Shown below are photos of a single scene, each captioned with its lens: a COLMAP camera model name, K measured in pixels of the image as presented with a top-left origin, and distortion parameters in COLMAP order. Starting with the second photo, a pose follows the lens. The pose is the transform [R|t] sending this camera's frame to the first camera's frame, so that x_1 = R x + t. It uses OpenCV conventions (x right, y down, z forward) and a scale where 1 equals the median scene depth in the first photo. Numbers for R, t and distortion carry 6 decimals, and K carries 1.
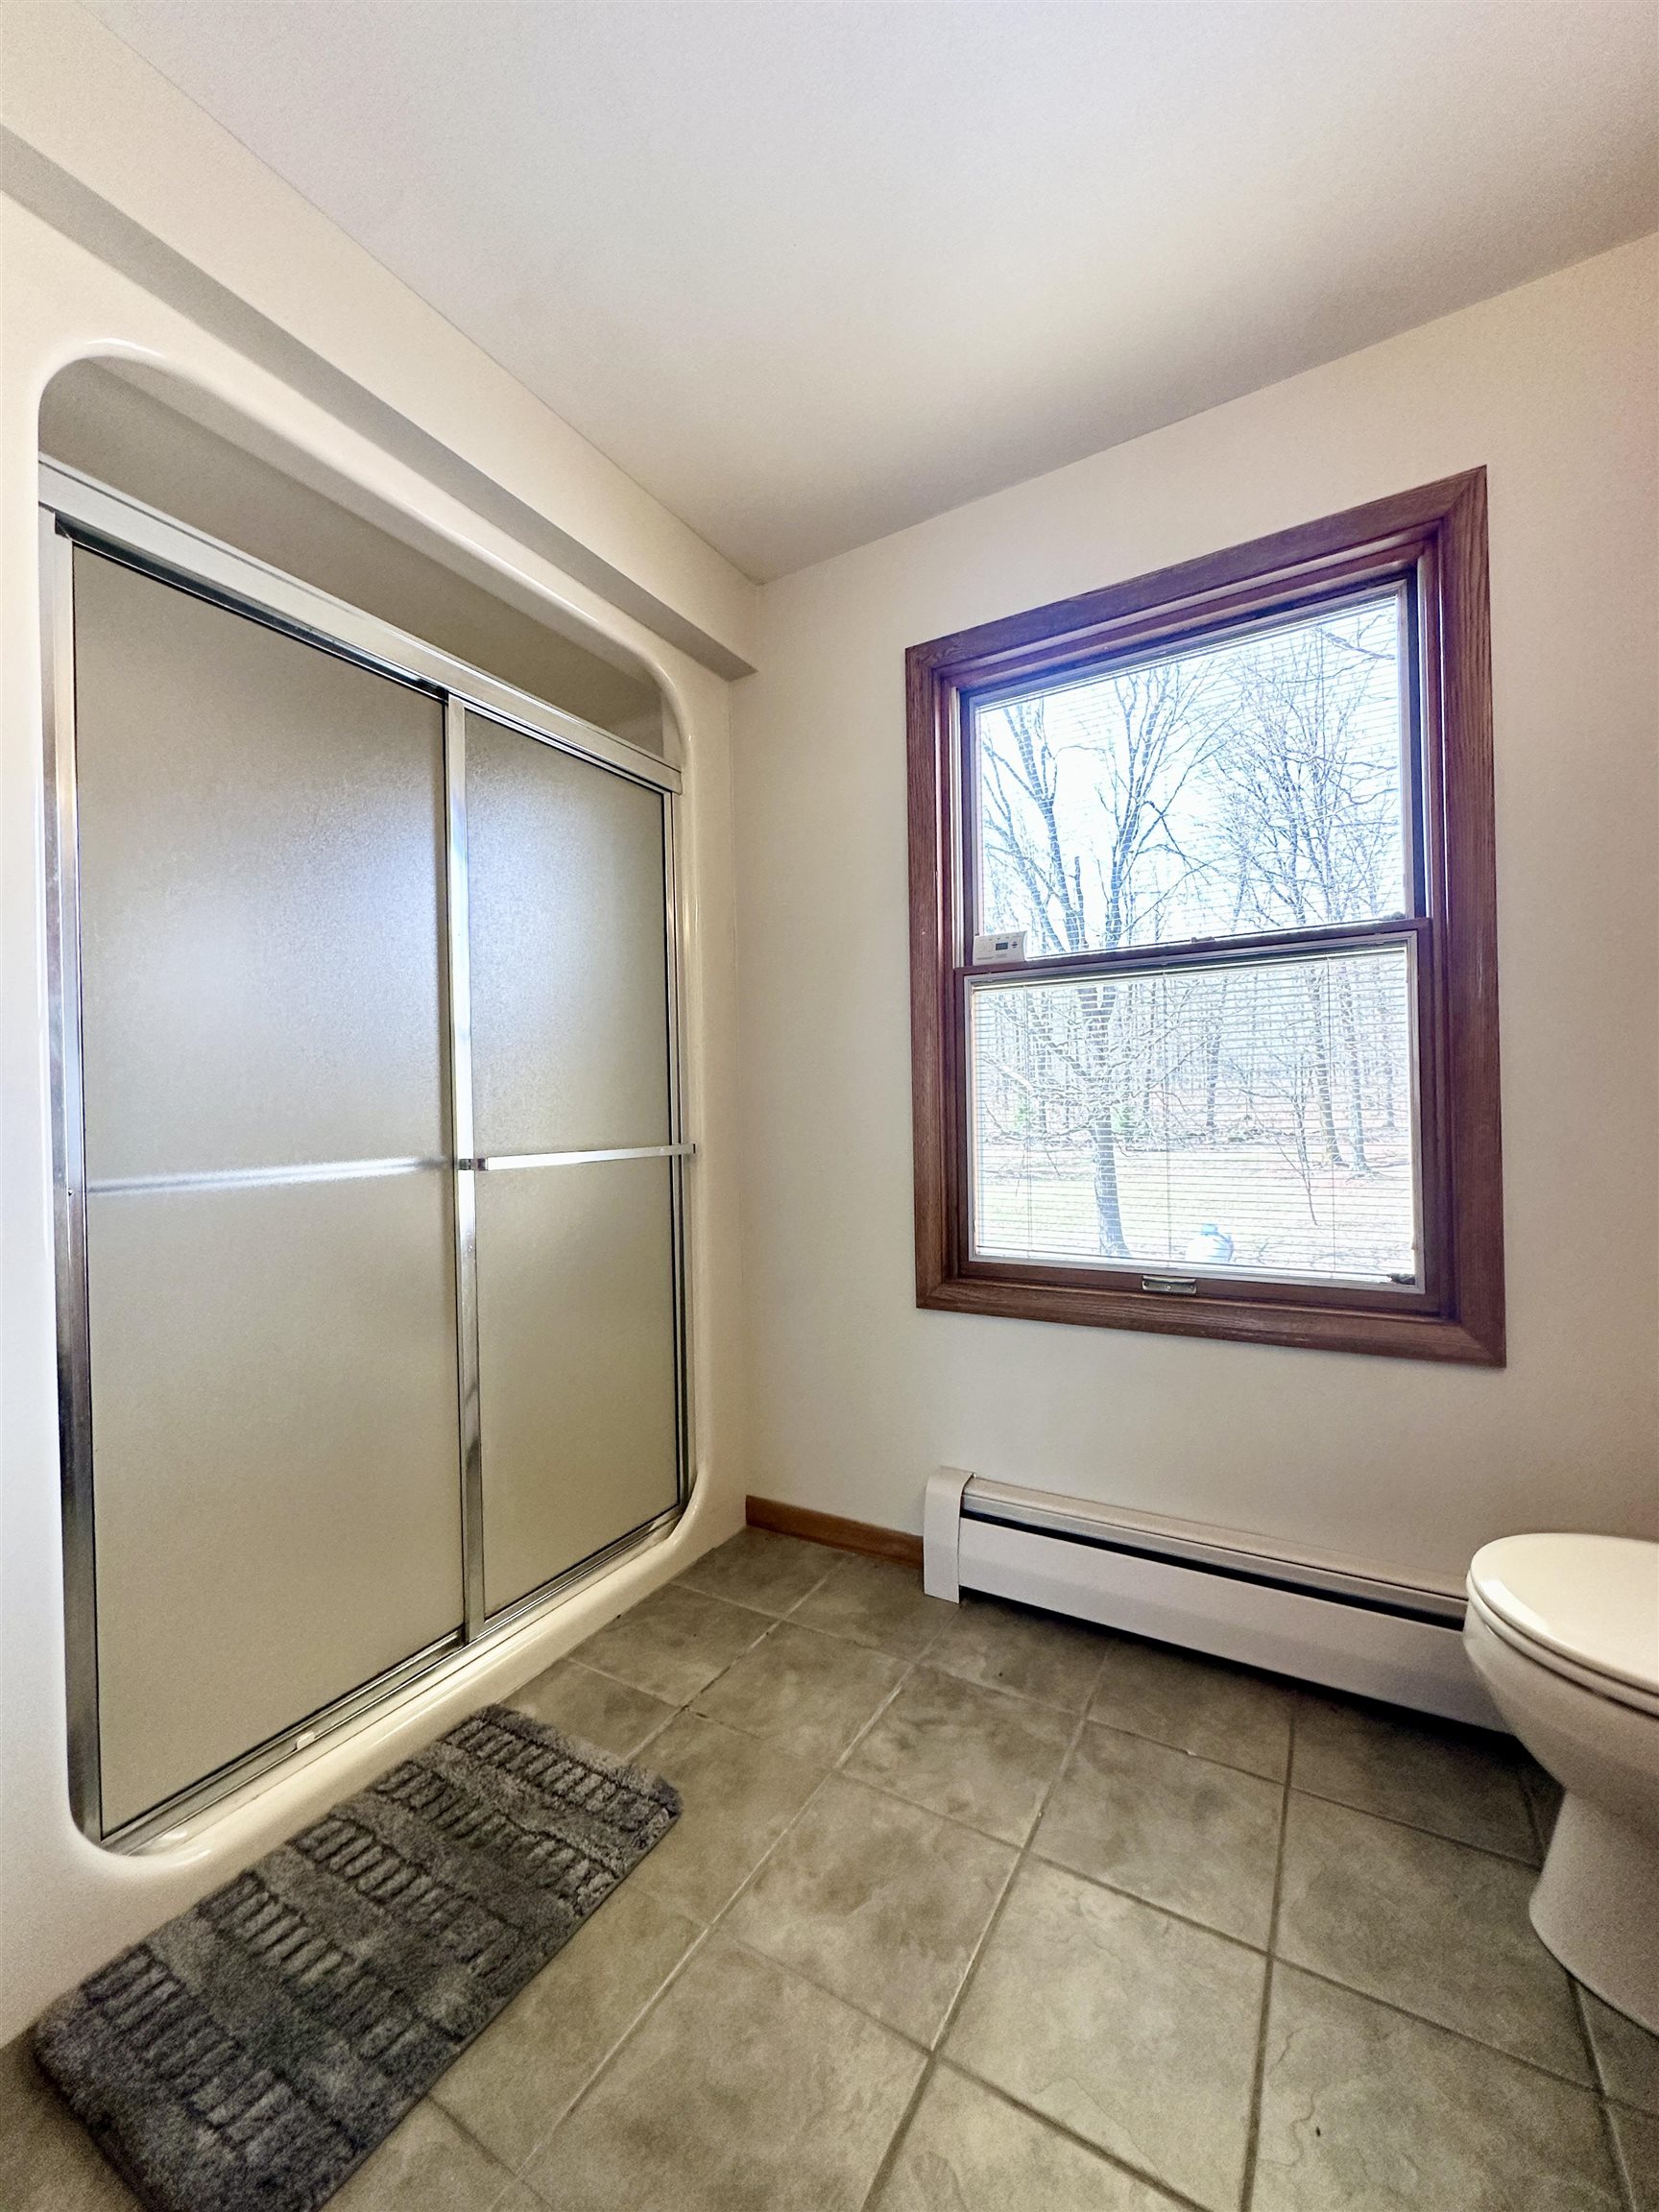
lens RADIAL K [[881.9, 0, 837.8], [0, 881.9, 1111.2], [0, 0, 1]] dist [-0.002237, 0.000441]
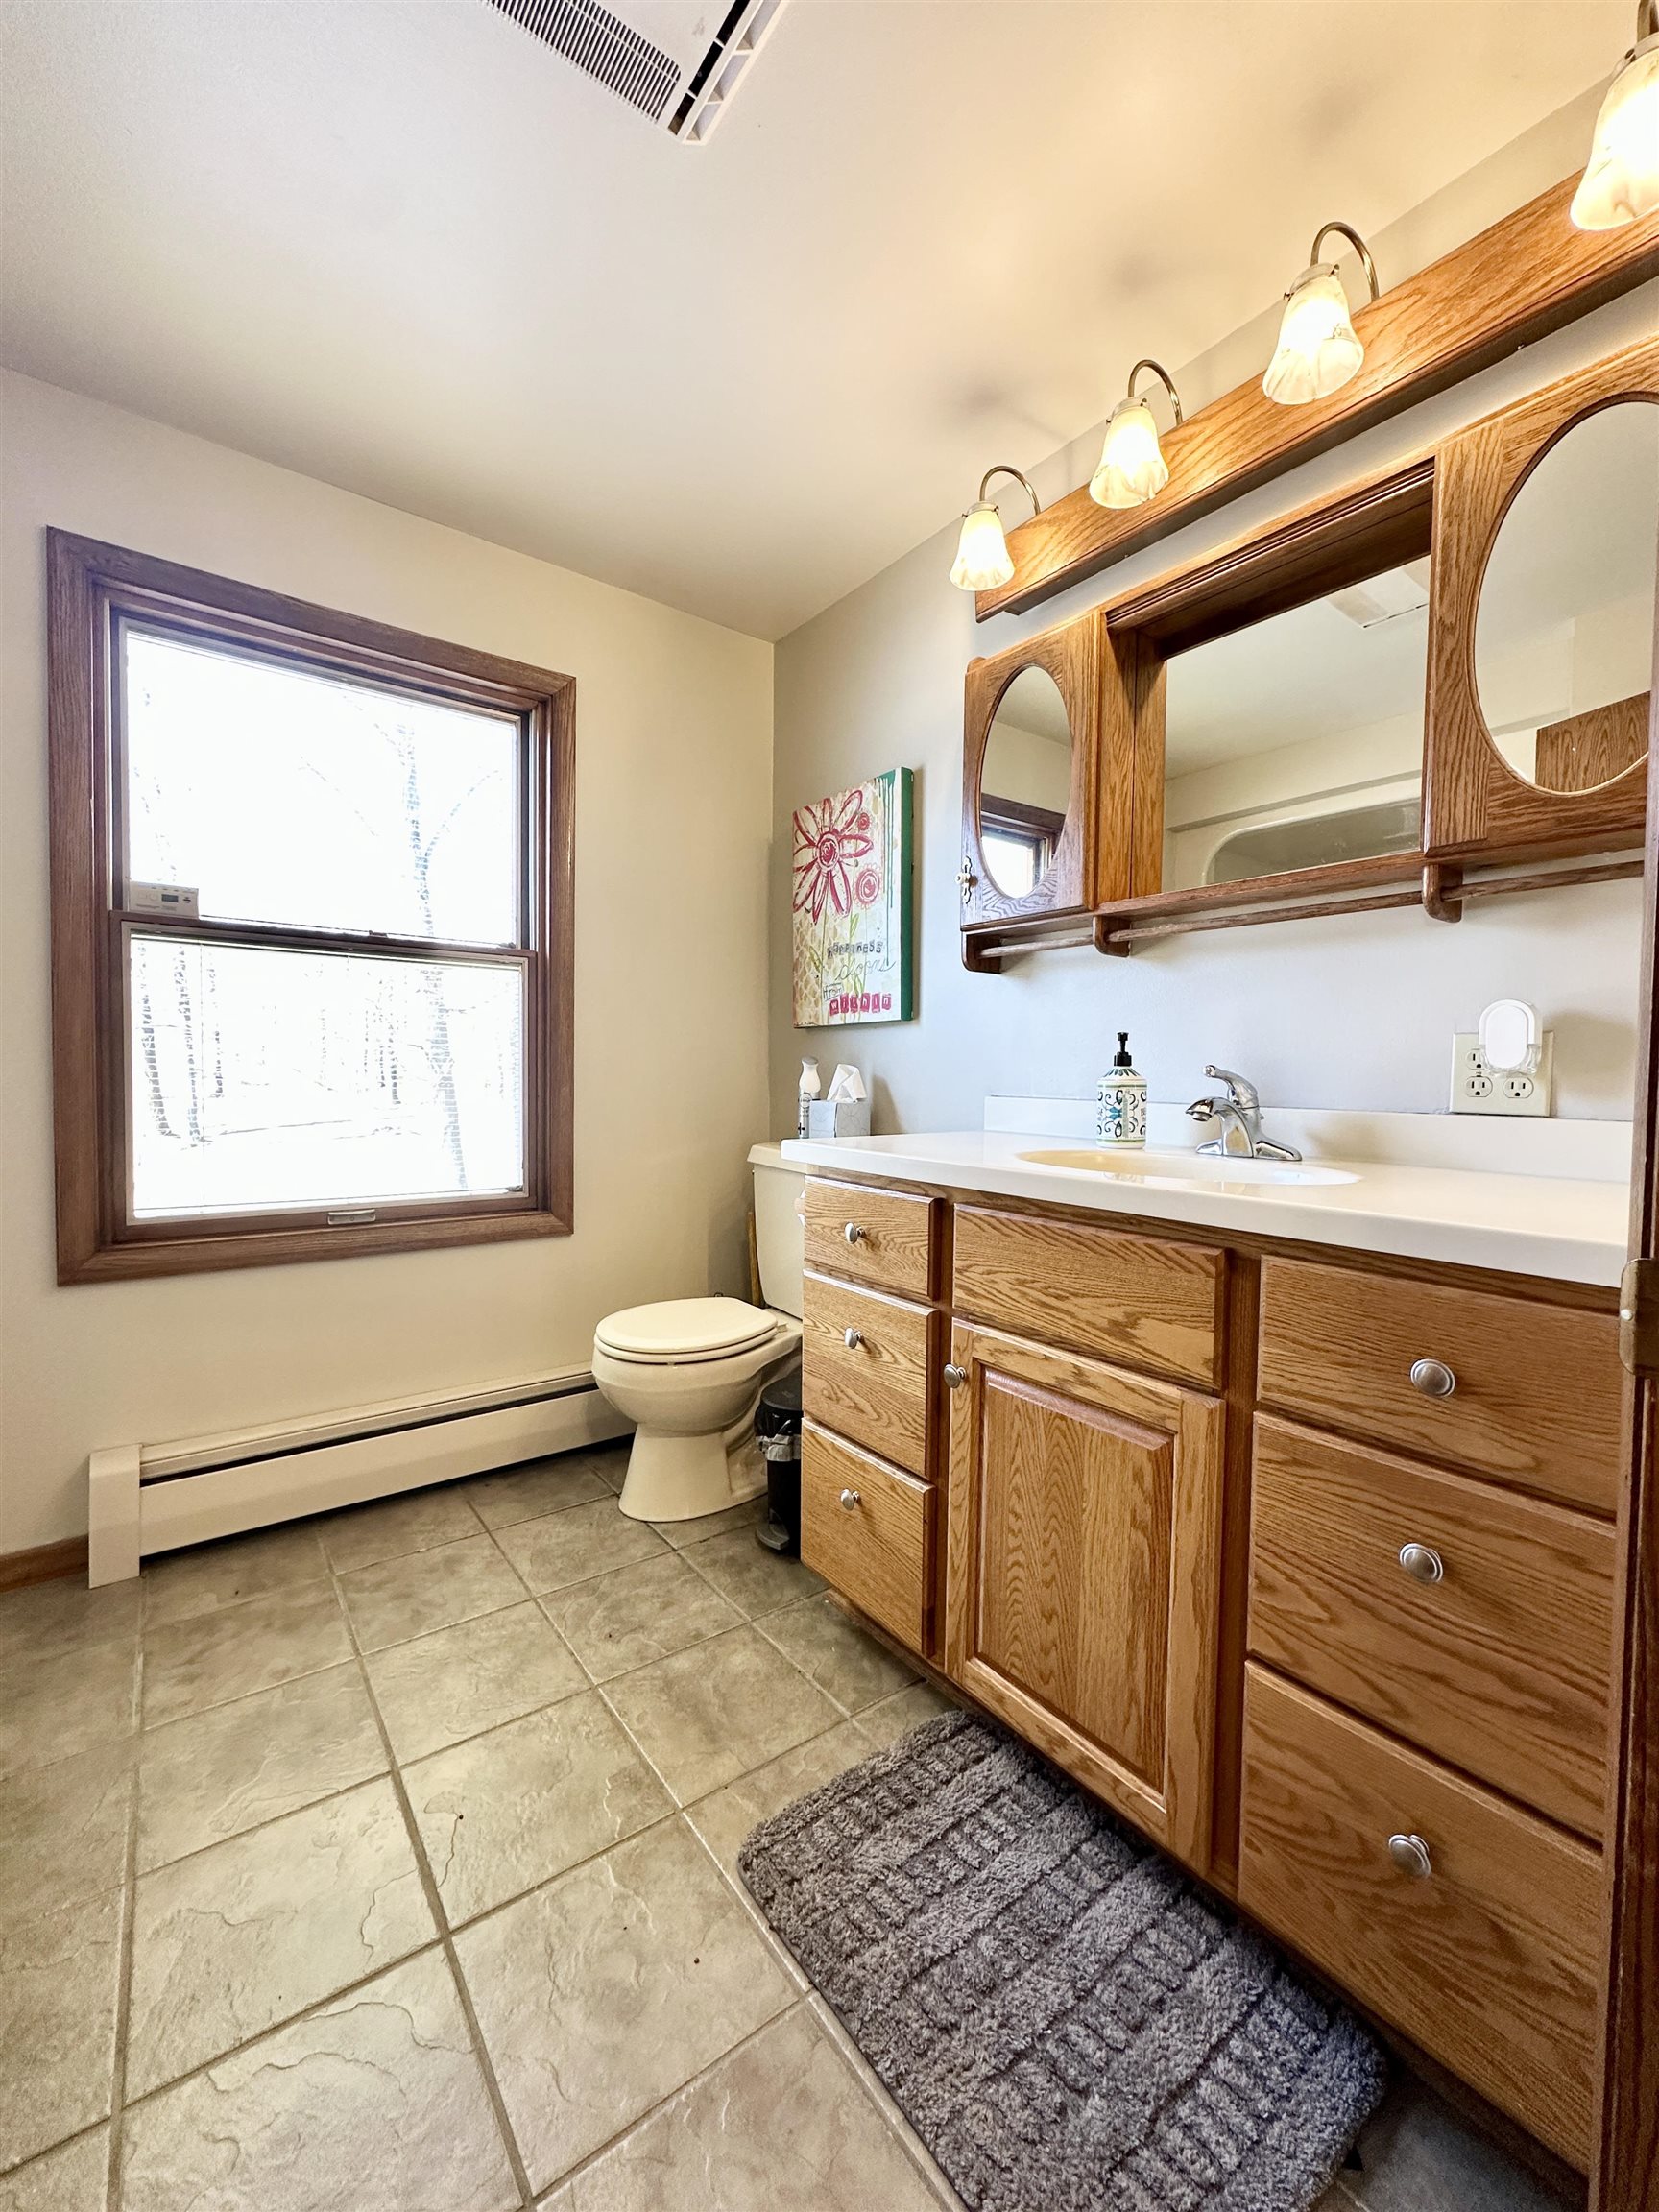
lens RADIAL K [[881.9, 0, 831.1], [0, 881.9, 1106.4], [0, 0, 1]] dist [-0.002237, 0.000441]
pose [[0.380056, -0.010458, 0.924904, -0.496674], [-0.024103, 0.999485, 0.021205, 0.004901], [-0.924649, -0.030352, 0.379608, -0.058706]]
